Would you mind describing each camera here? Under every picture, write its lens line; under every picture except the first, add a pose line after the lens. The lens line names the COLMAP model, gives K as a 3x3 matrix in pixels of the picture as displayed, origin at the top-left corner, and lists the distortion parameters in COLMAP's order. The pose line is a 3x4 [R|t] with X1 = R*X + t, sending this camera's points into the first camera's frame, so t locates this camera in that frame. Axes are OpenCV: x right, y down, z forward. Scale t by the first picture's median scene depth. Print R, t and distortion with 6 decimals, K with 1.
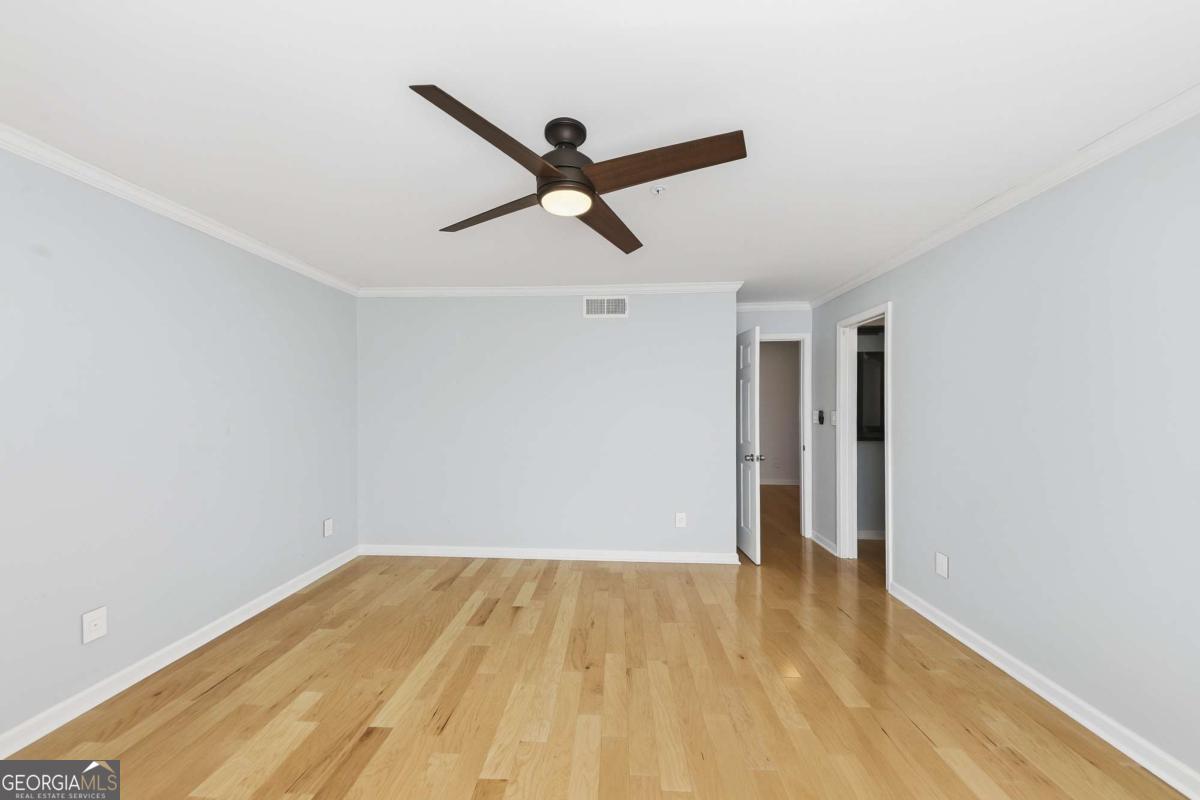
lens RADIAL K [[409.6, 0, 593.4], [0, 409.6, 406.1], [0, 0, 1]] dist [0.008019, -0.000243]
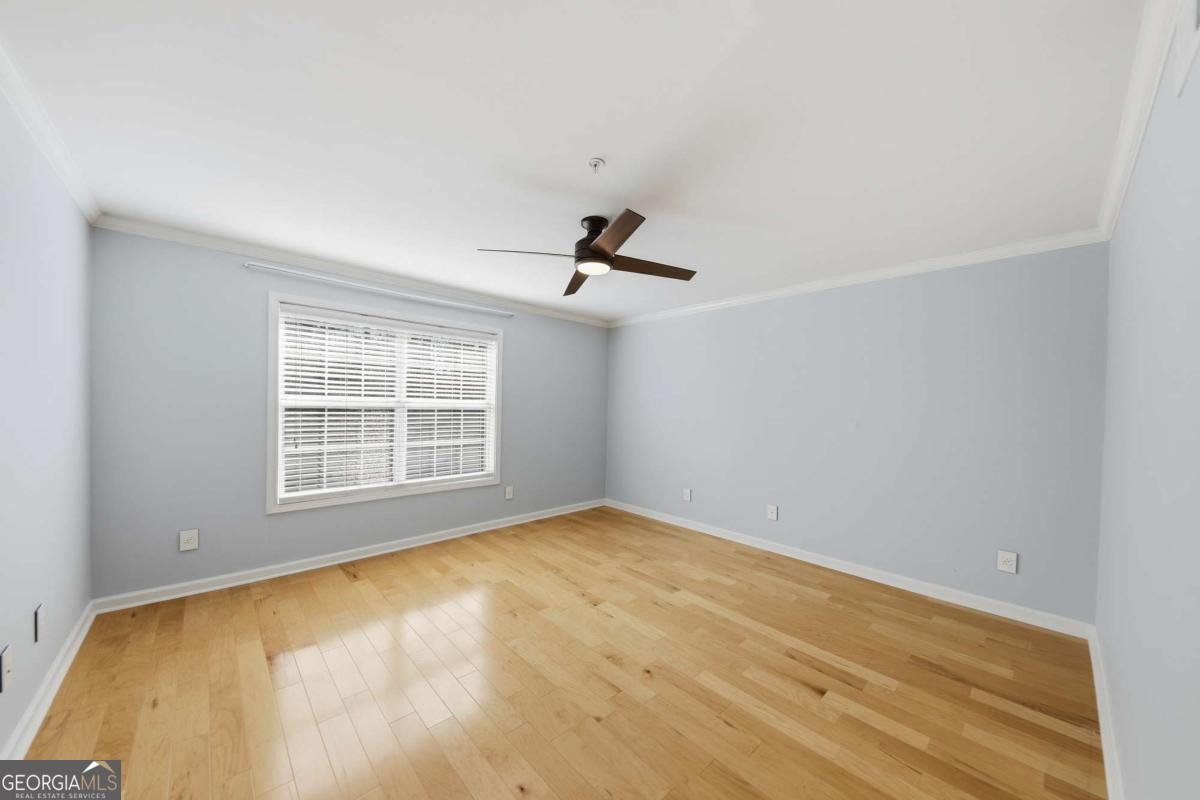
lens RADIAL K [[409.6, 0, 593.4], [0, 409.6, 406.1], [0, 0, 1]] dist [0.008019, -0.000243]
pose [[-0.695699, -0.006714, -0.718302, 0.656332], [-0.011536, 0.999932, 0.001828, 0.006490], [0.718241, 0.009558, -0.695729, 1.327443]]
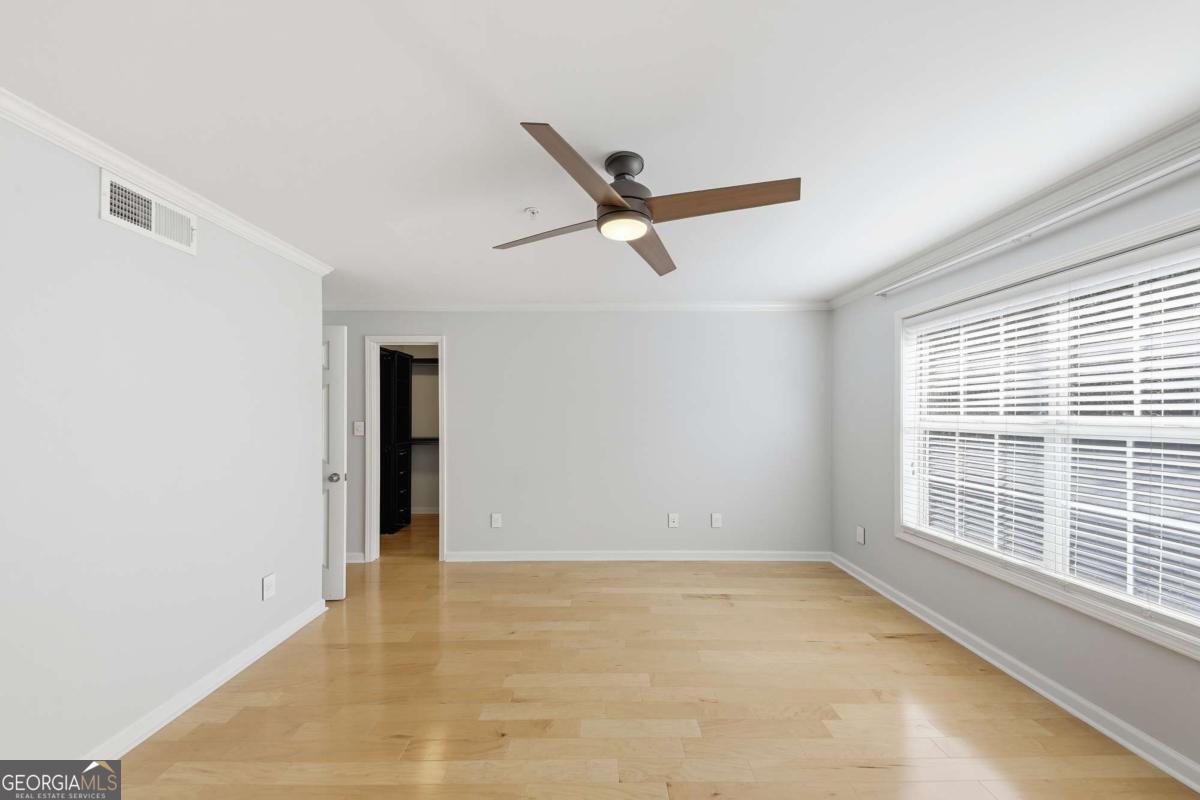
lens RADIAL K [[410.8, 0, 599.1], [0, 410.8, 417.0], [0, 0, 1]] dist [-0.000232, -0.000054]
pose [[-0.061391, -0.000575, 0.998114, -0.718581], [-0.005890, 0.999983, 0.000214, -0.005904], [-0.998096, -0.005866, -0.061393, 0.724332]]
